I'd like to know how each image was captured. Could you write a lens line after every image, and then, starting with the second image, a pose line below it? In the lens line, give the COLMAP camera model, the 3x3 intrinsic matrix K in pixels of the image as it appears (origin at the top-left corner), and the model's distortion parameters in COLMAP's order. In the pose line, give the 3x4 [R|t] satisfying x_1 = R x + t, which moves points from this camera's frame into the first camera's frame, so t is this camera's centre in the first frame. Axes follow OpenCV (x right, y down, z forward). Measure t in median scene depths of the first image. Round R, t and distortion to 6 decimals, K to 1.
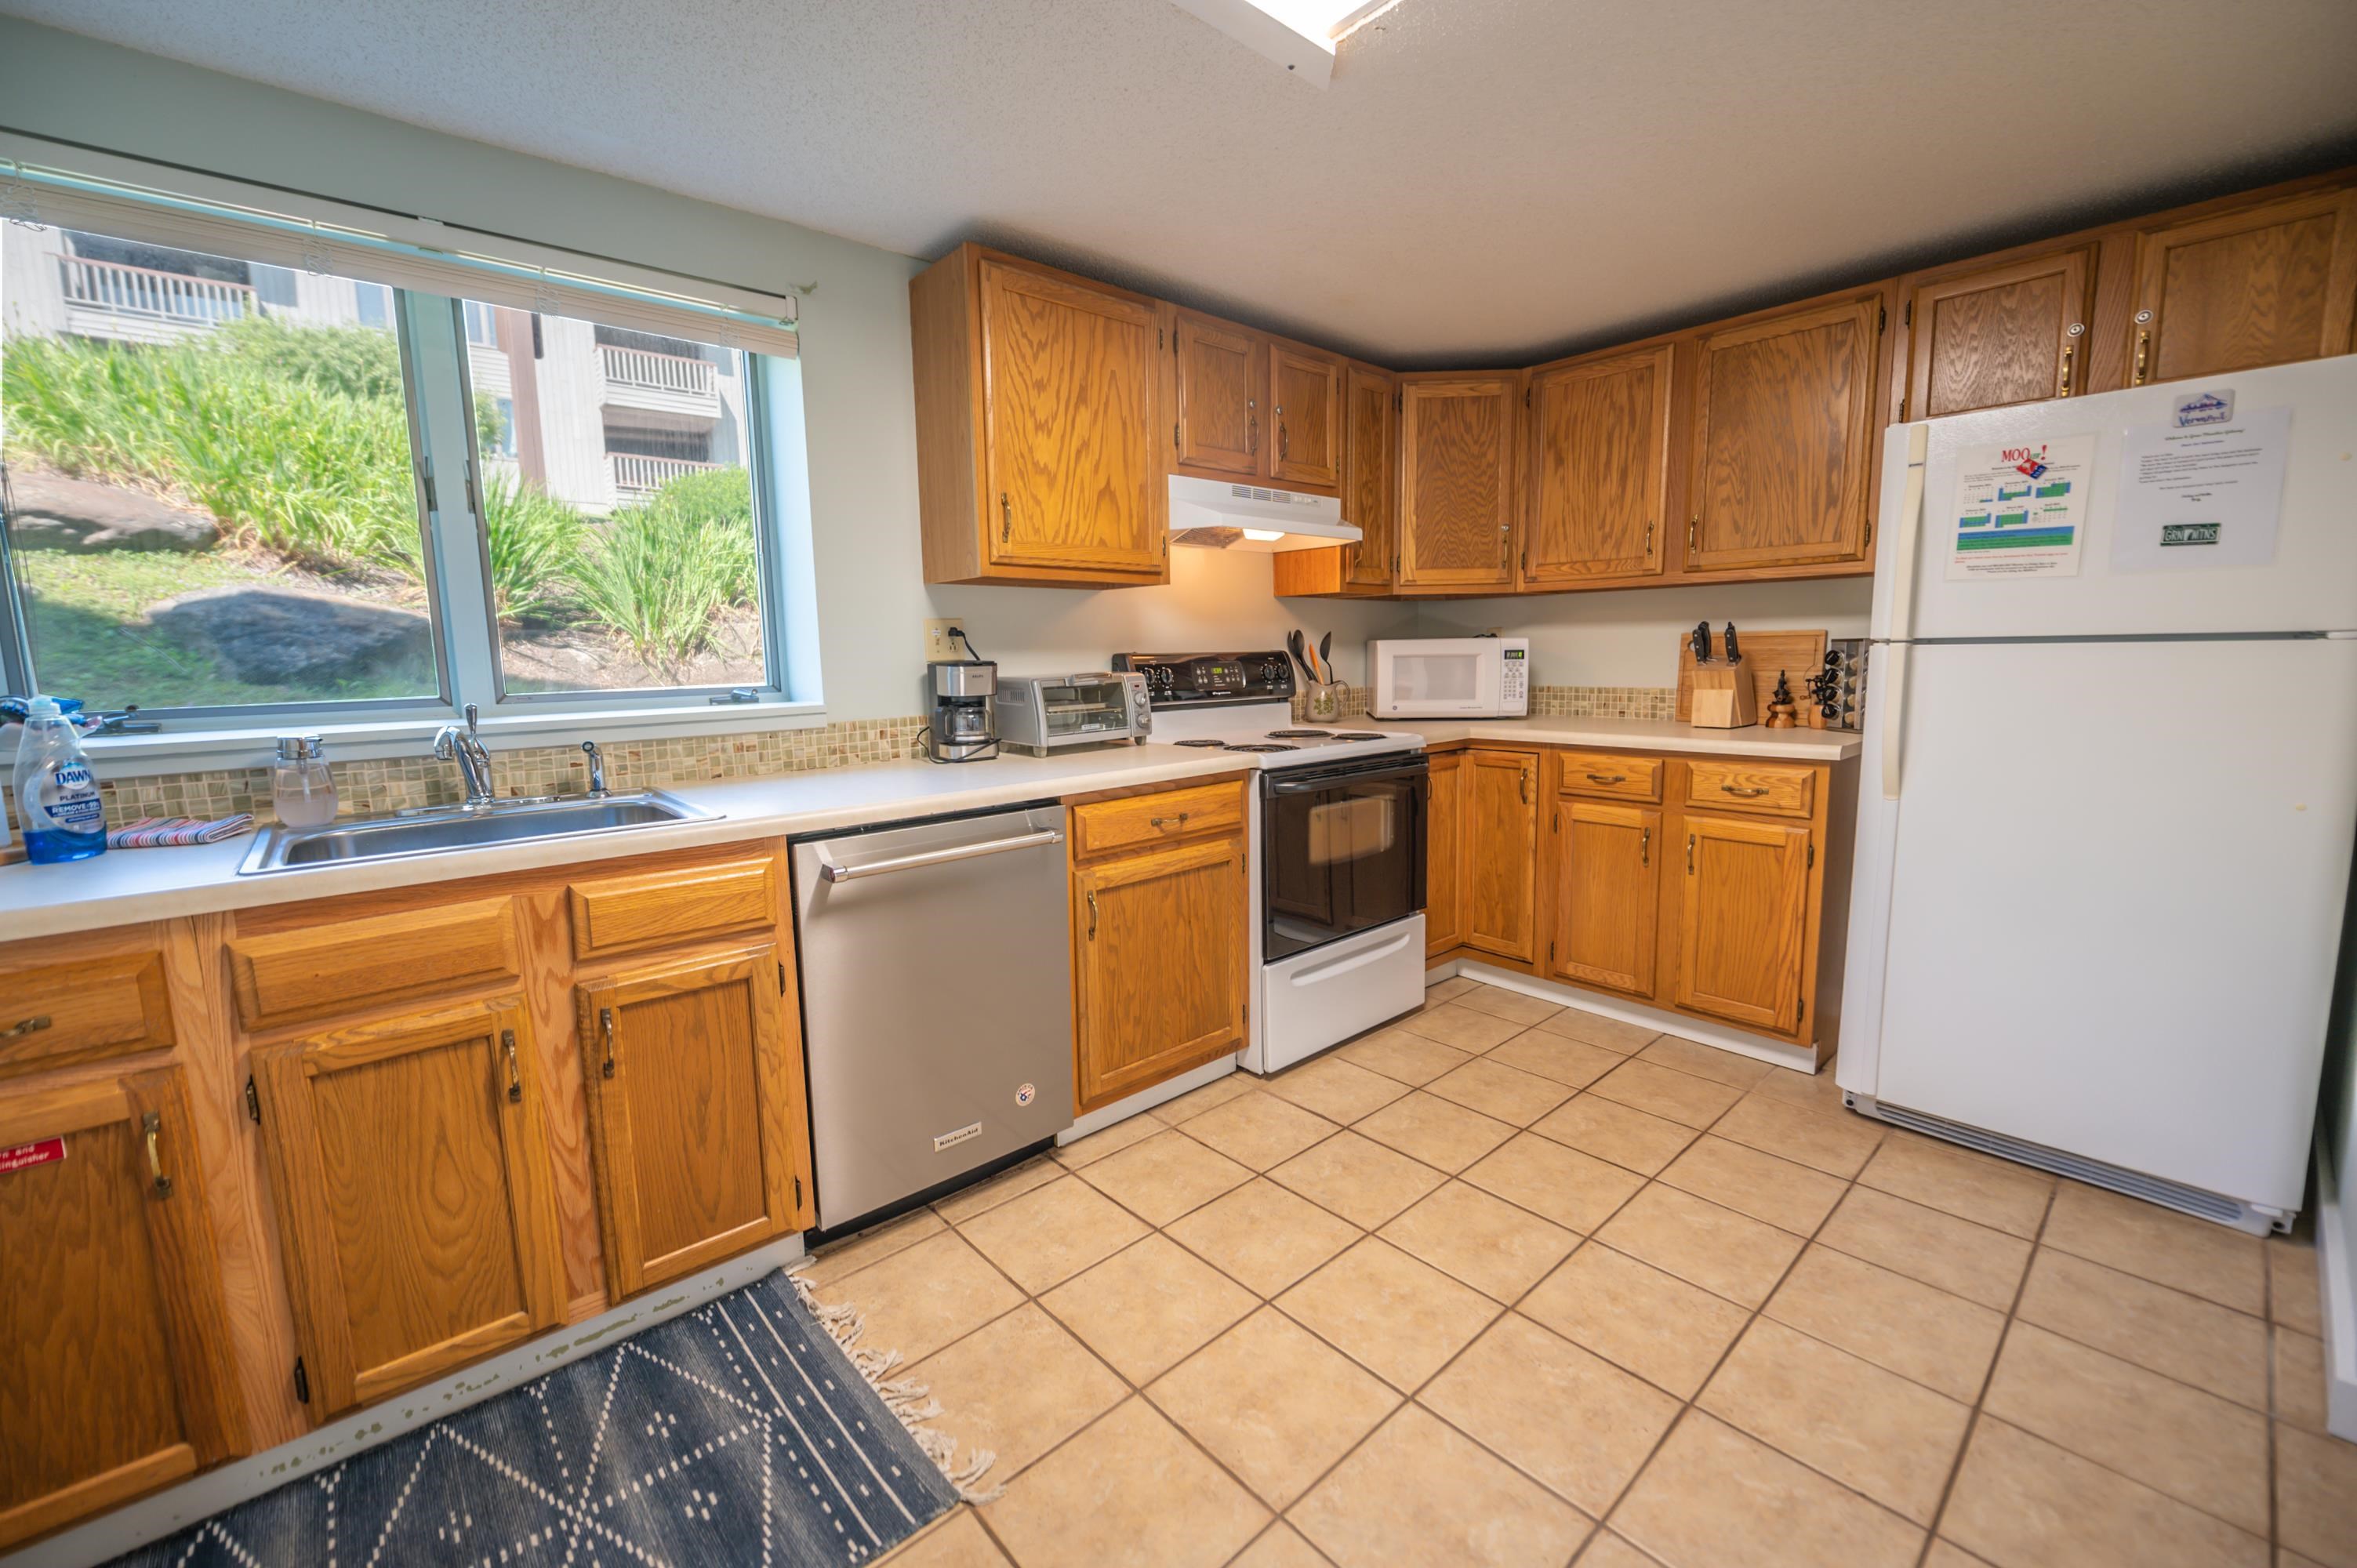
lens RADIAL K [[952.4, 0, 1176.5], [0, 952.4, 780.9], [0, 0, 1]] dist [-0.006607, -0.001296]
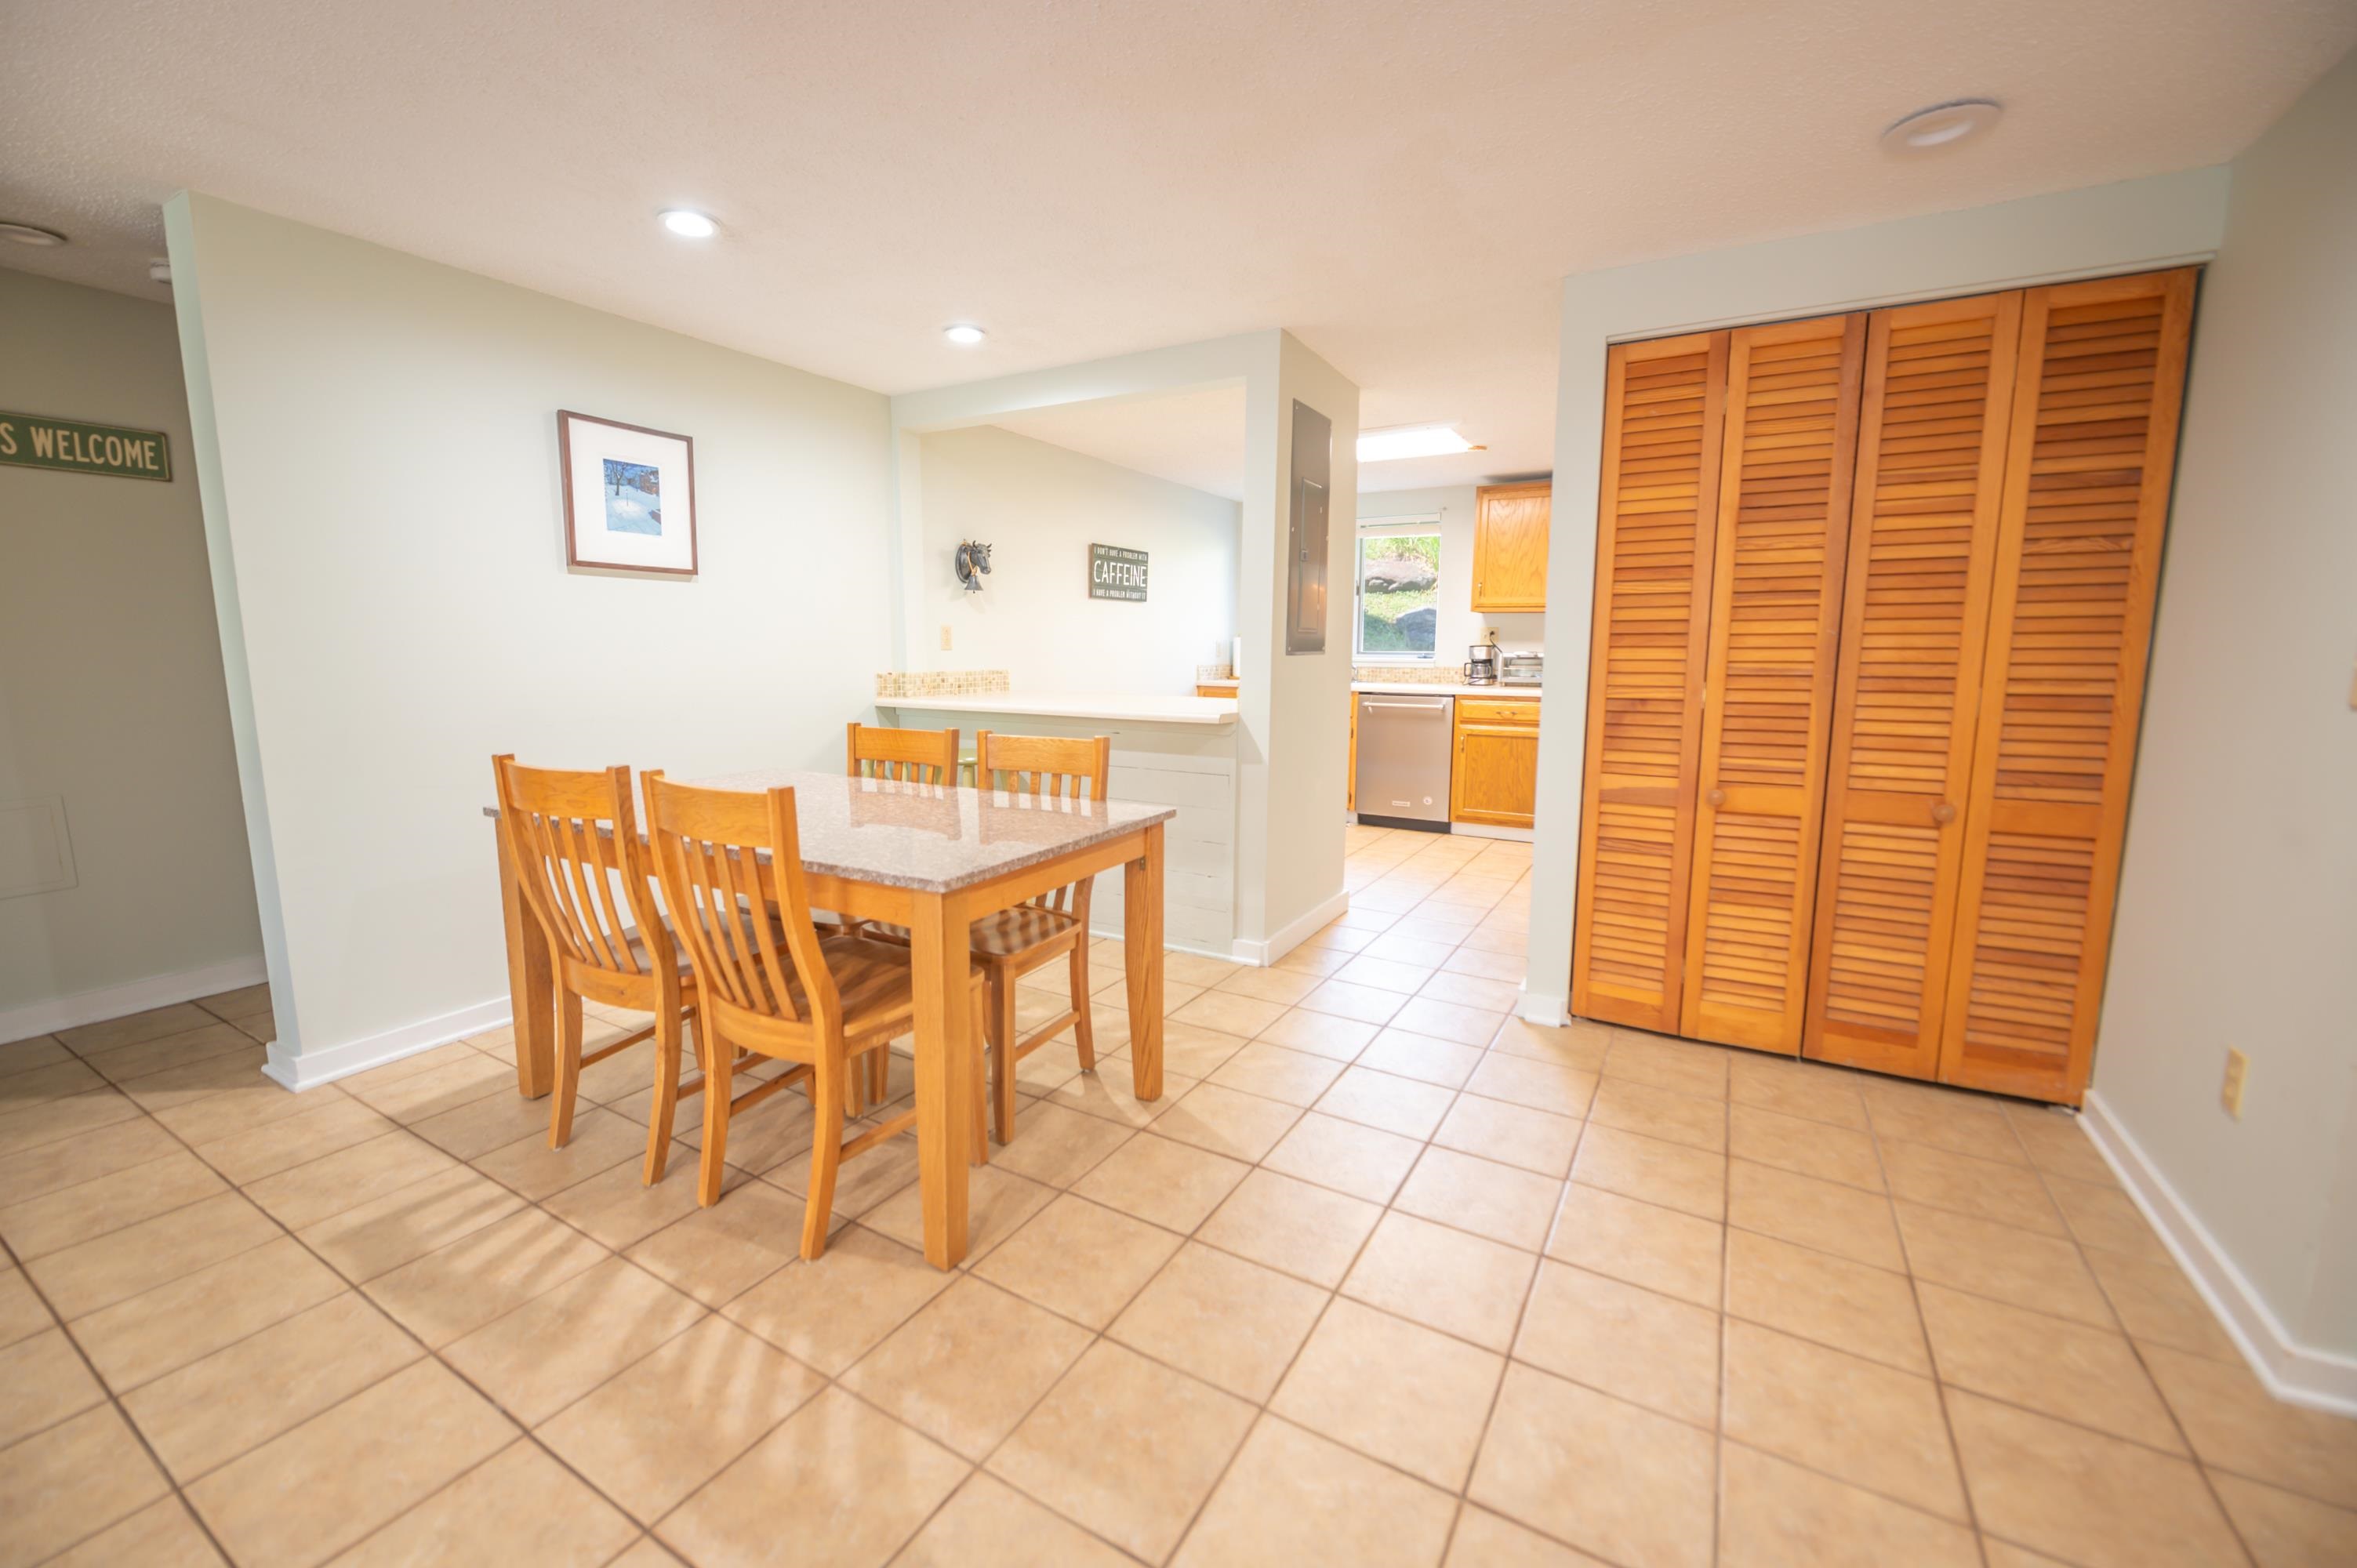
lens RADIAL K [[952.4, 0, 1173.4], [0, 952.4, 773.6], [0, 0, 1]] dist [-0.006607, -0.001296]
pose [[0.306466, 0.151813, -0.939697, 1.920275], [-0.138552, 0.983801, 0.113752, 0.033844], [0.941744, 0.095336, 0.322536, -0.523809]]
